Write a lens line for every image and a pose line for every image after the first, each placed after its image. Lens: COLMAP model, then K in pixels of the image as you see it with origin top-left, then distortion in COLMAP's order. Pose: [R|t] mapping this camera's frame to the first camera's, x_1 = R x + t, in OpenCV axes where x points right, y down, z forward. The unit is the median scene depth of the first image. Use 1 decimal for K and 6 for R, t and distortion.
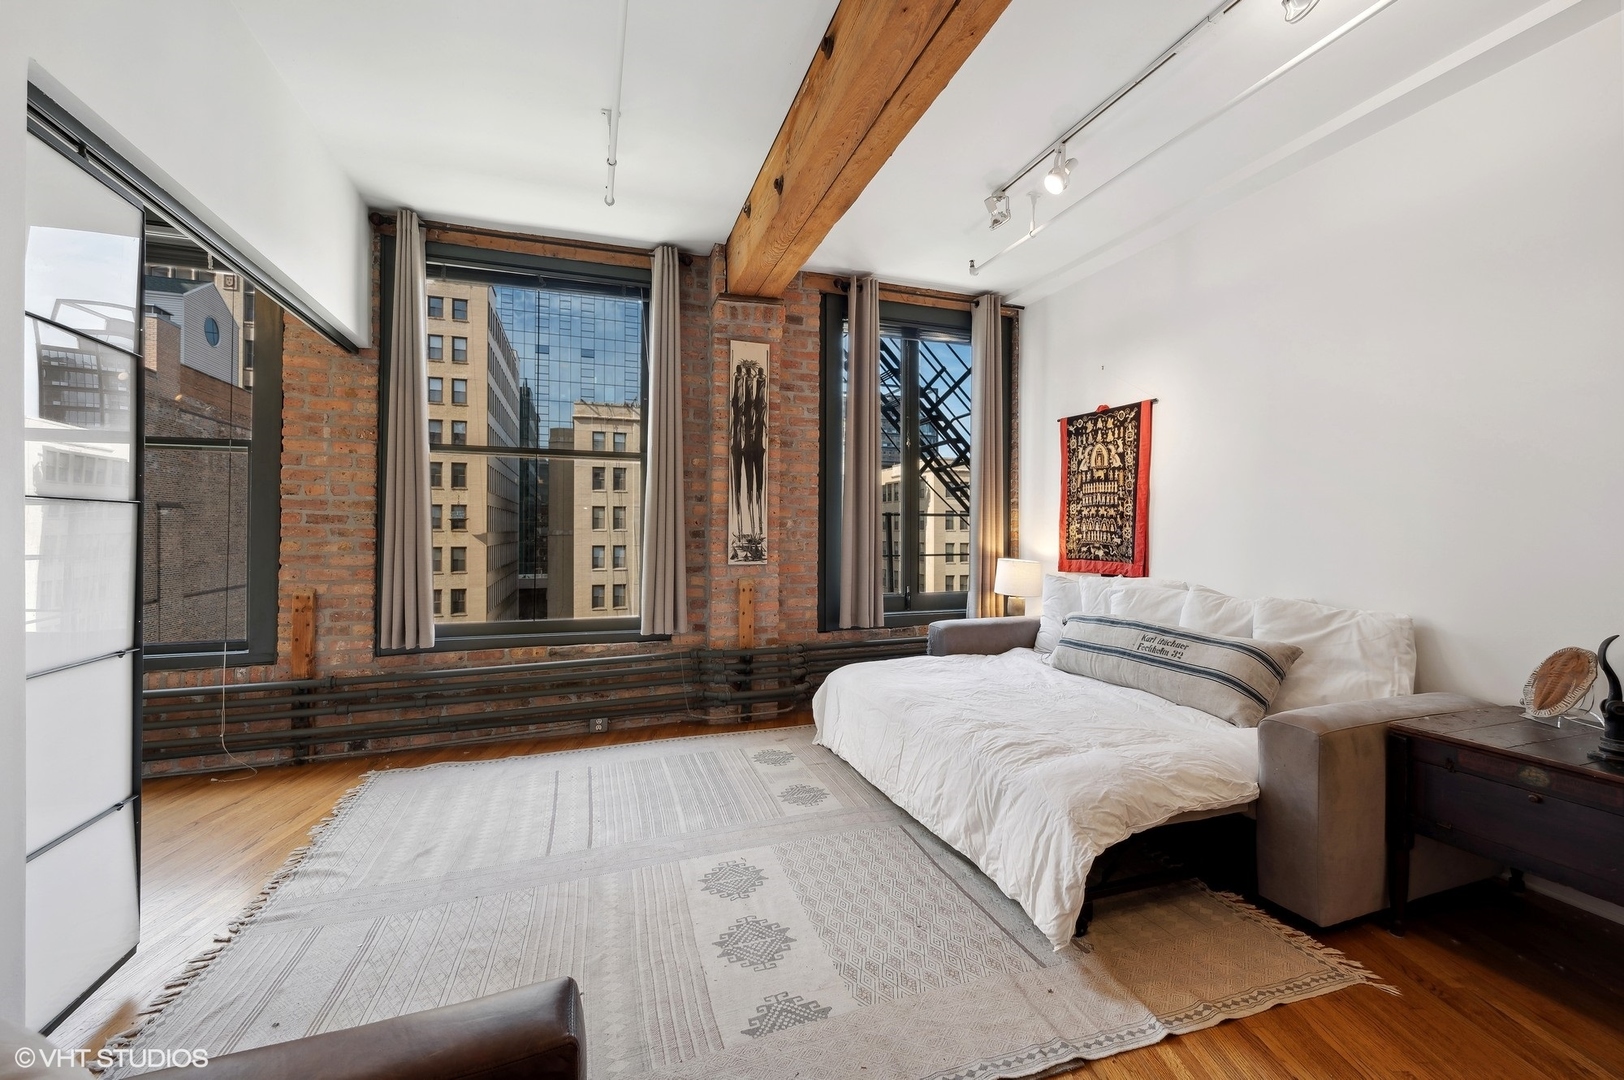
lens RADIAL K [[645.1, 0, 811.7], [0, 645.1, 524.1], [0, 0, 1]] dist [-0.001142, -0.000850]
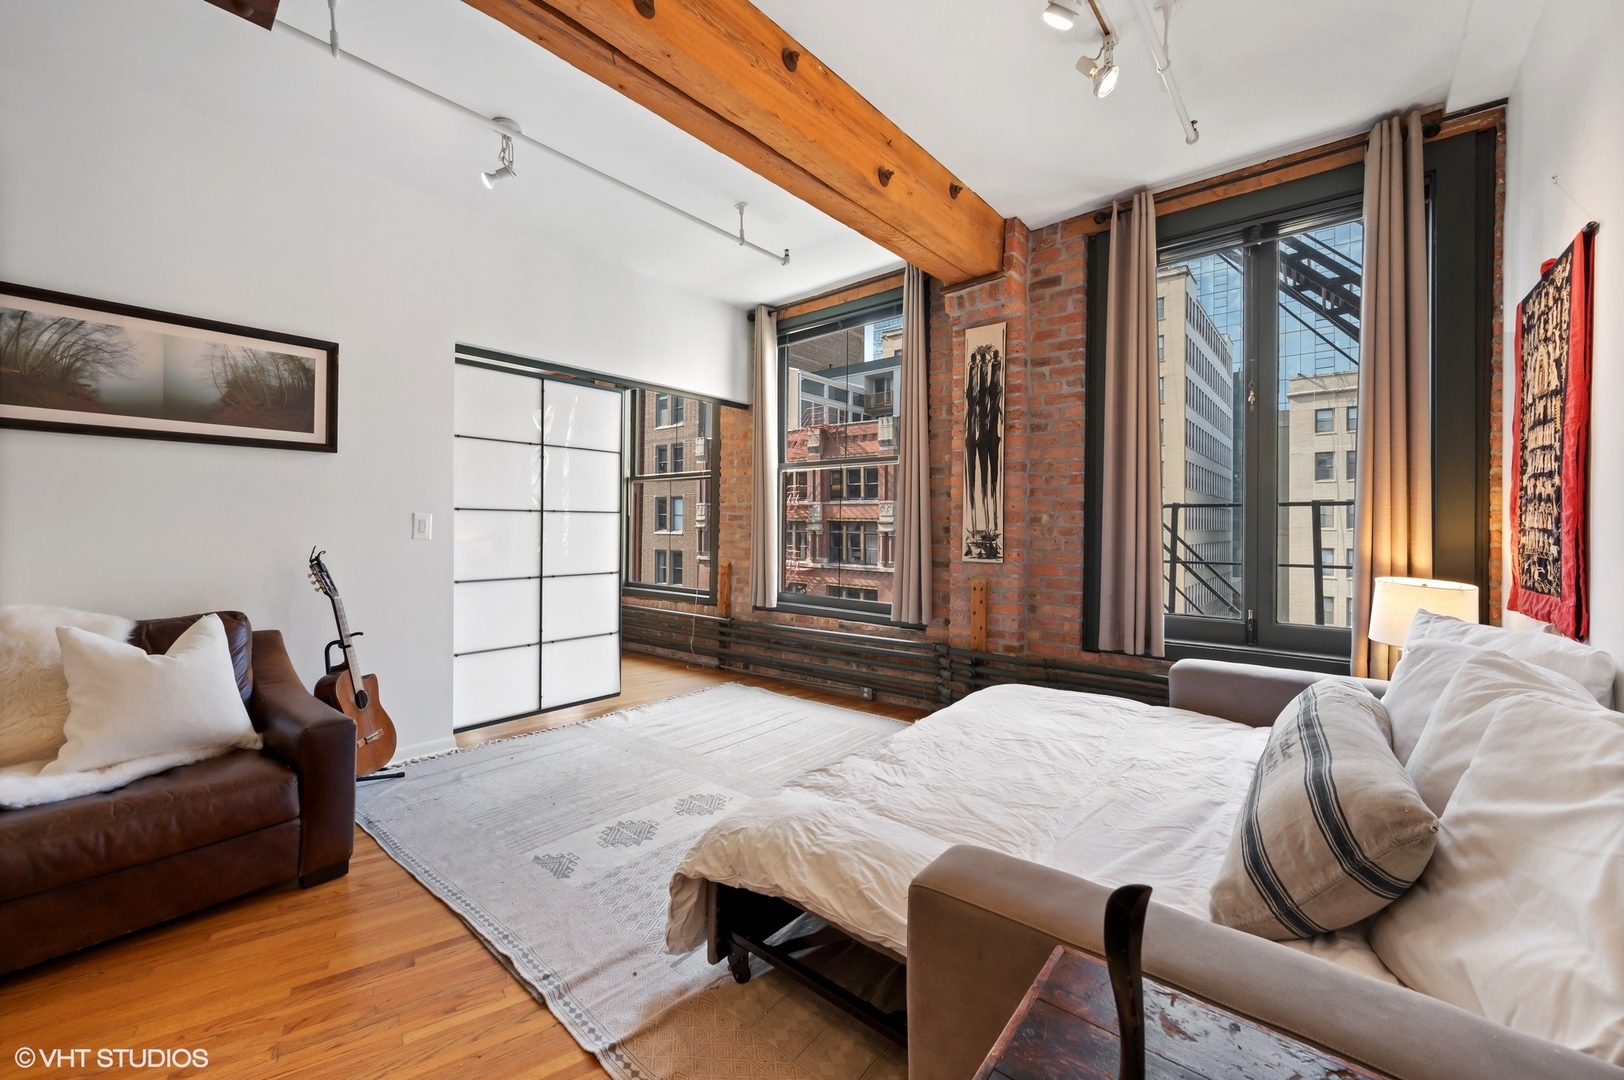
lens RADIAL K [[645.1, 0, 804.6], [0, 645.1, 518.5], [0, 0, 1]] dist [-0.001142, -0.000850]
pose [[0.505590, -0.007556, -0.862741, 0.587249], [0.001588, 0.999968, -0.007827, 0.005752], [0.862773, 0.002587, 0.505585, 0.301710]]
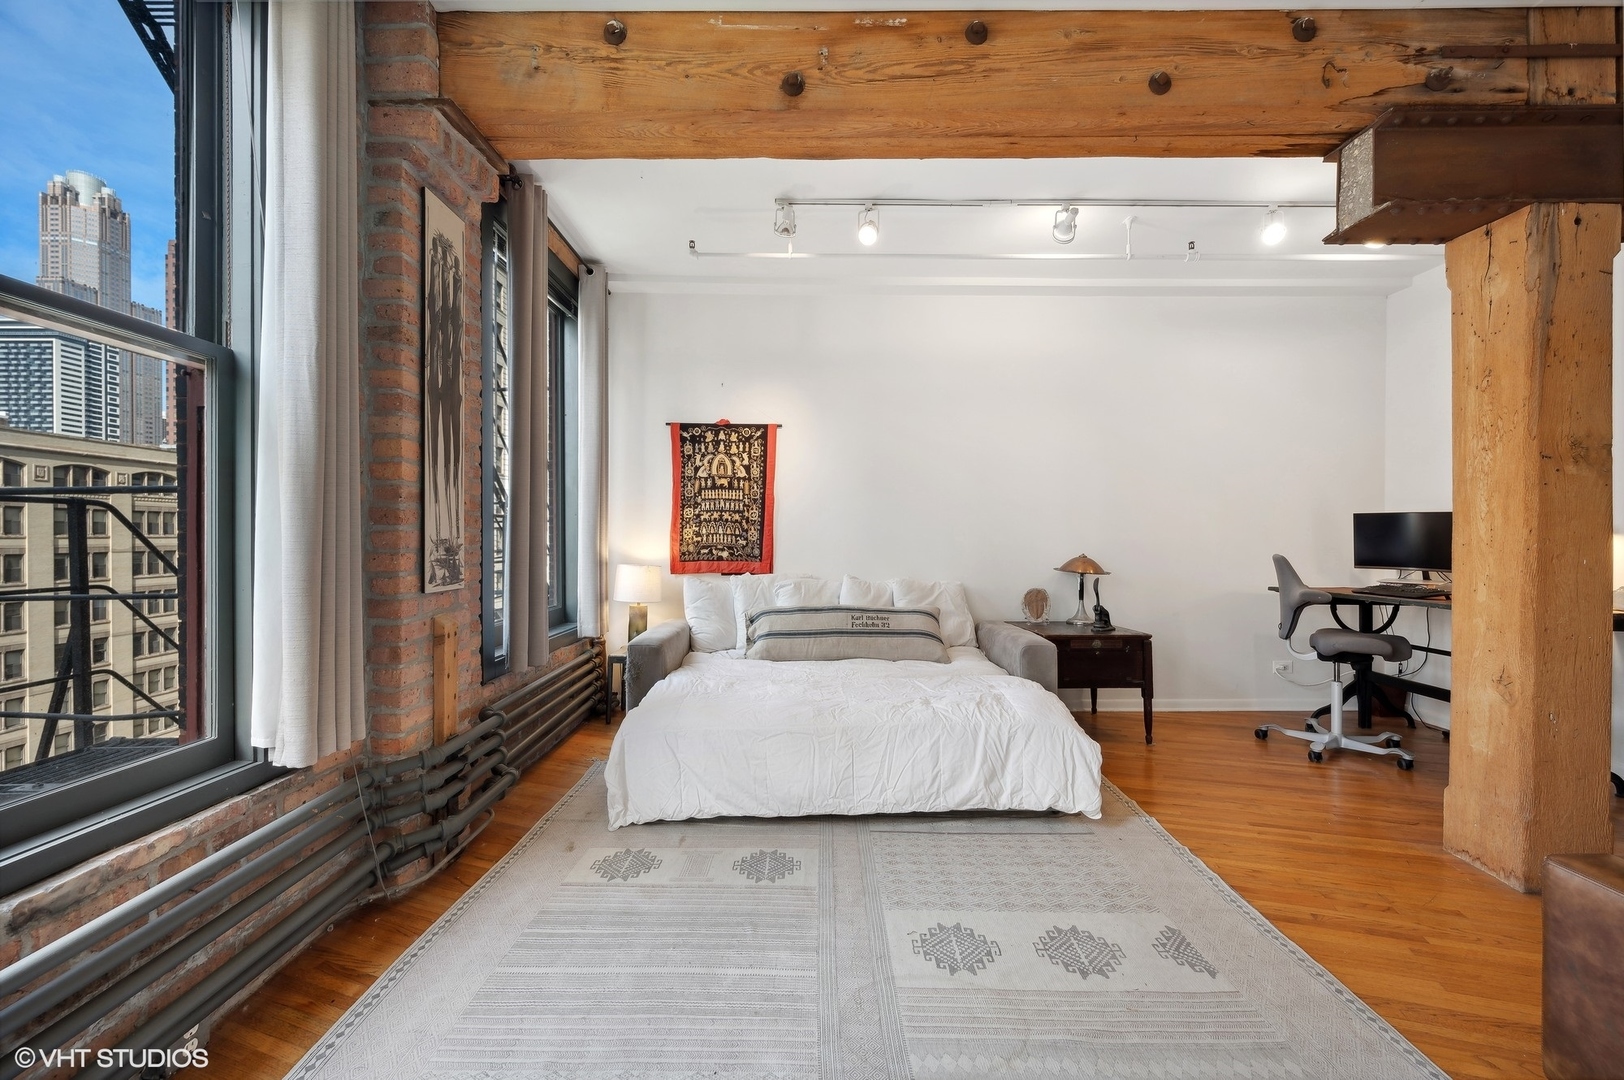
lens RADIAL K [[645.1, 0, 813.8], [0, 645.1, 536.1], [0, 0, 1]] dist [-0.001142, -0.000850]
pose [[0.325073, -0.000926, 0.945688, -0.541087], [-0.009288, 0.999948, 0.004172, 0.008165], [-0.945643, -0.010140, 0.325048, 0.504566]]
